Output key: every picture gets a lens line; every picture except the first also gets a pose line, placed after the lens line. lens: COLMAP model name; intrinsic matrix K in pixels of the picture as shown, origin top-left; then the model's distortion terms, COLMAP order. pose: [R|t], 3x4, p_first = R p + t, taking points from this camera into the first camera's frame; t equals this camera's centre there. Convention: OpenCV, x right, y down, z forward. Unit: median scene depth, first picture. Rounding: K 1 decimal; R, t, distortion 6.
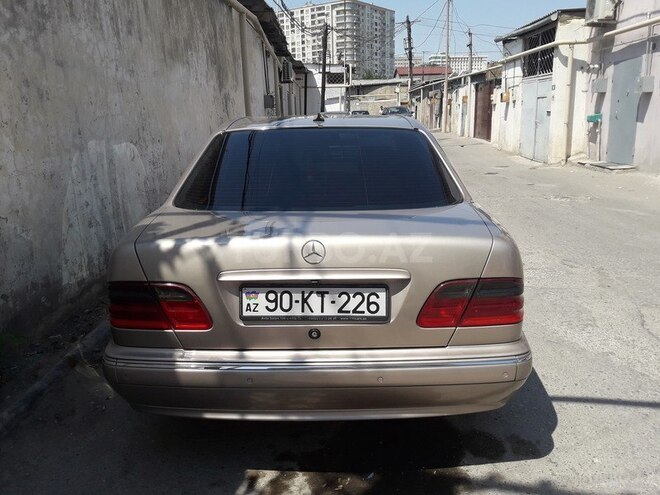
lens RADIAL K [[530.9, 0, 330.0], [0, 530.9, 247.5], [0, 0, 1]] dist [0.042638, -0.077670]
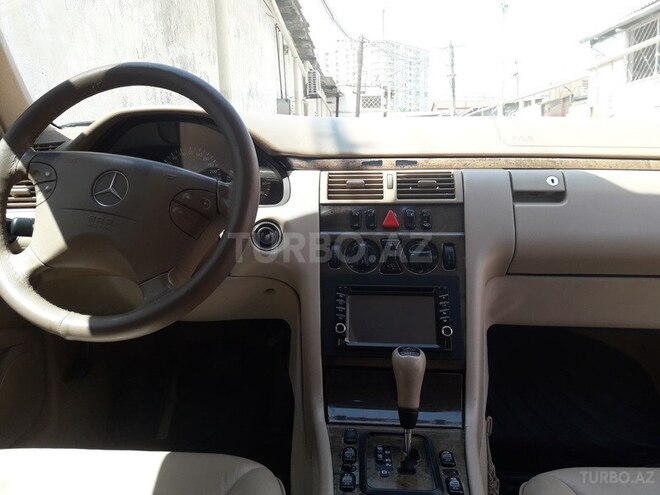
lens RADIAL K [[530.9, 0, 330.0], [0, 530.9, 247.5], [0, 0, 1]] dist [0.042638, -0.077670]
pose [[0.998192, 0.011170, -0.059058, -0.003985], [-0.015388, 0.997326, -0.071446, -0.018499], [0.058102, 0.072226, 0.995695, 0.161296]]
